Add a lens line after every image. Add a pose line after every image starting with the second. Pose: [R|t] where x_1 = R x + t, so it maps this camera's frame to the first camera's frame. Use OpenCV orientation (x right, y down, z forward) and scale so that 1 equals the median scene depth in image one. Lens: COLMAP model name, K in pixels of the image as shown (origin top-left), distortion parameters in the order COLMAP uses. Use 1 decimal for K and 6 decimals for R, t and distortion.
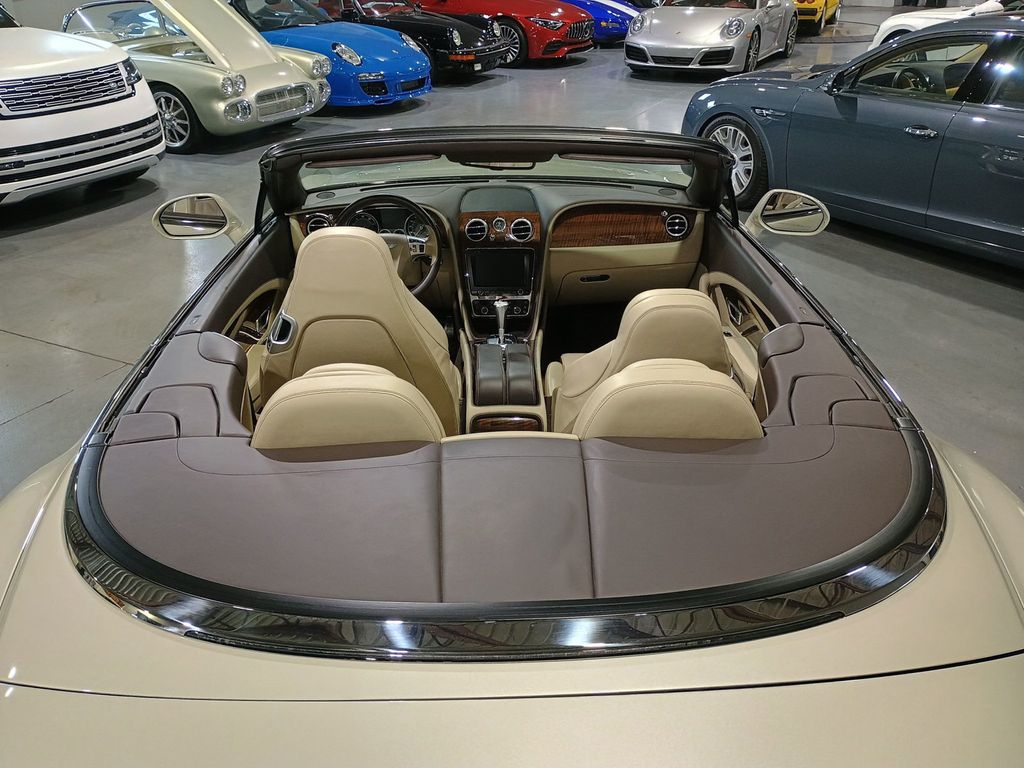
lens RADIAL K [[897.6, 0, 516.7], [0, 897.6, 380.2], [0, 0, 1]] dist [0.072054, -0.099740]
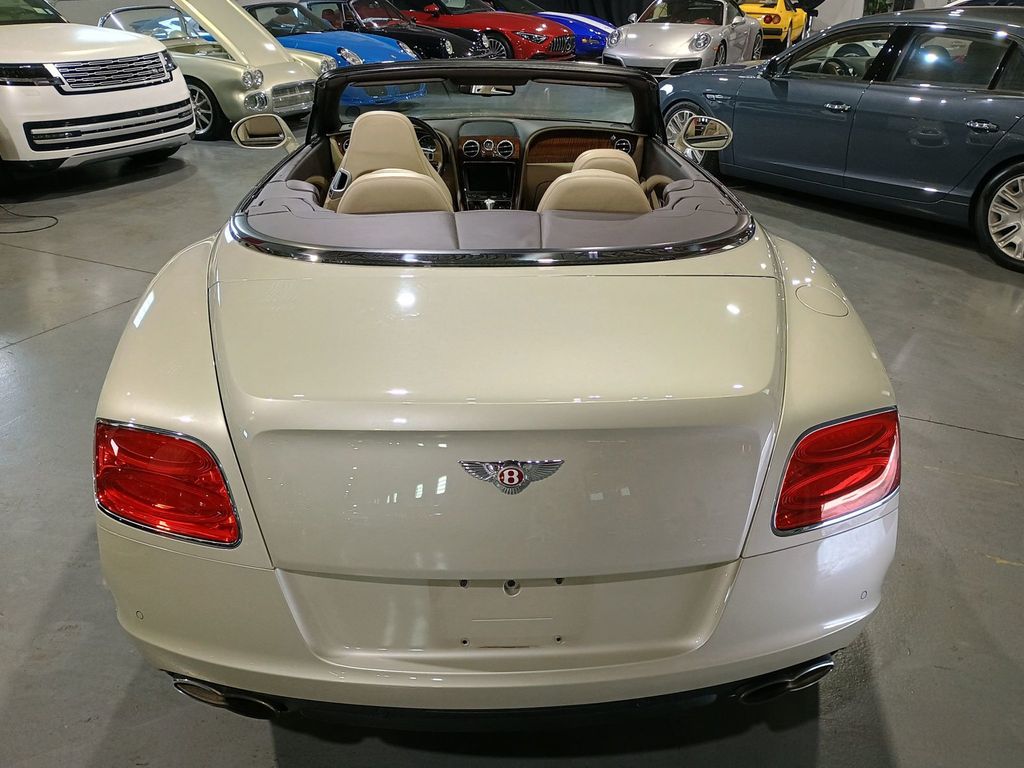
lens RADIAL K [[911.0, 0, 518.6], [0, 911.0, 387.9], [0, 0, 1]] dist [0.064058, -0.085350]
pose [[0.999873, 0.001923, 0.015838, 0.001877], [-0.001447, 0.999548, -0.030017, 0.098708], [-0.015889, 0.029990, 0.999424, -0.146282]]
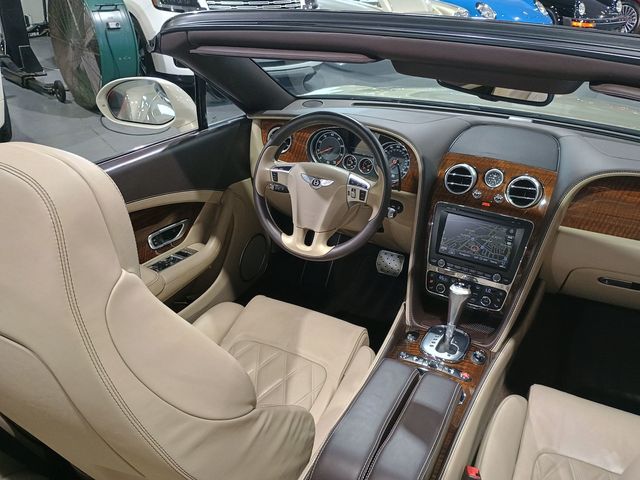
lens RADIAL K [[536.1, 0, 320.0], [0, 536.1, 240.0], [0, 0, 1]] dist [0.061552, -0.098577]
pose [[0.870406, 0.253184, -0.422246, 0.023994], [-0.241248, 0.966951, 0.082493, -0.056333], [0.429177, 0.030063, 0.902720, 0.244738]]
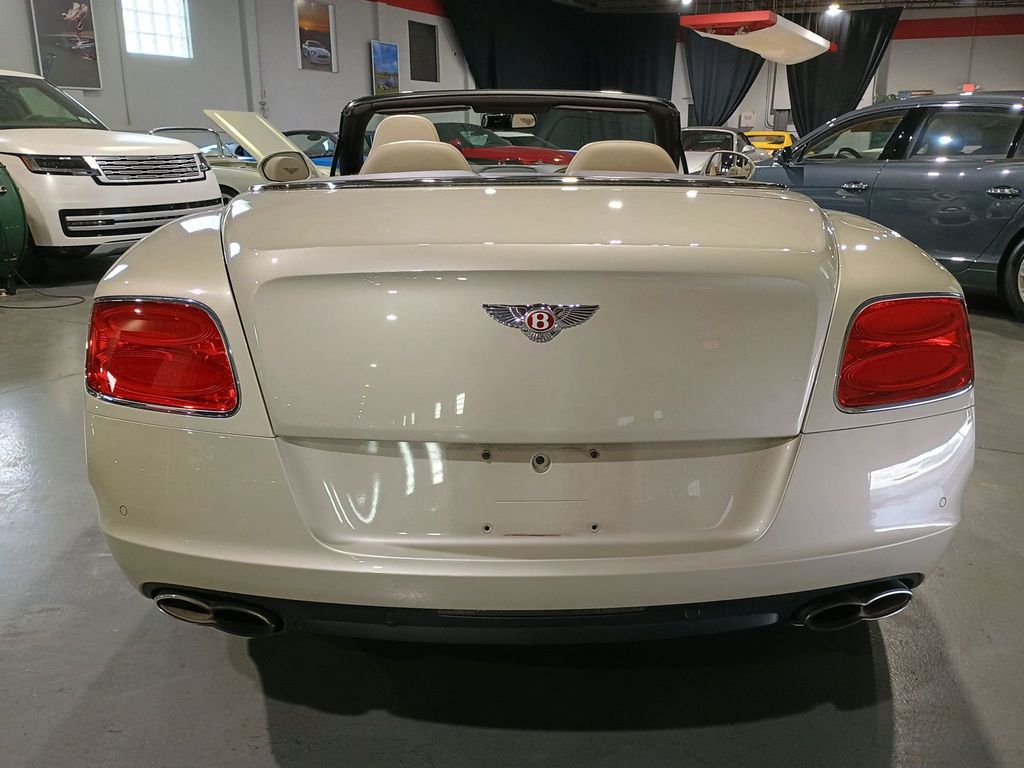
lens RADIAL K [[908.8, 0, 512.0], [0, 908.8, 384.0], [0, 0, 1]] dist [0.071694, -0.092871]
pose [[0.999930, 0.002658, -0.011568, -0.000328], [-0.004909, 0.979956, -0.199154, 0.169005], [0.010807, 0.199196, 0.979900, -0.115119]]
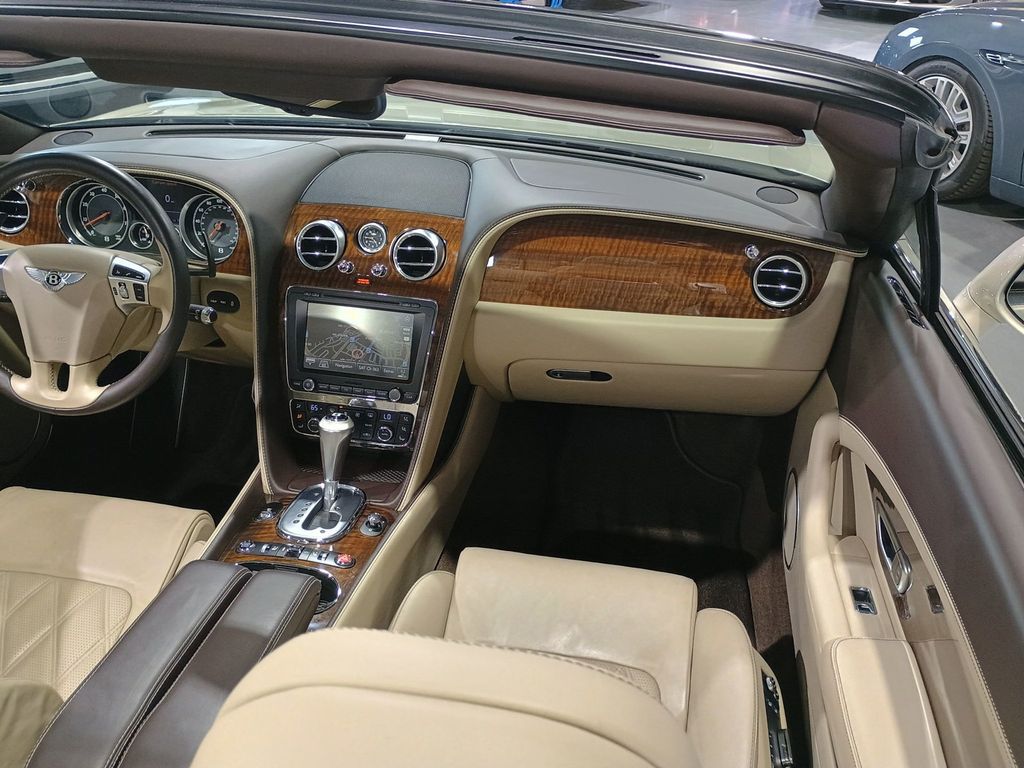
lens RADIAL K [[861.2, 0, 512.0], [0, 861.2, 384.0], [0, 0, 1]] dist [0.015677, -0.012278]
pose [[0.975368, 0.132162, -0.176606, 0.059616], [-0.118059, 0.989086, 0.088155, -0.065087], [0.186330, -0.065133, 0.980326, 0.259463]]
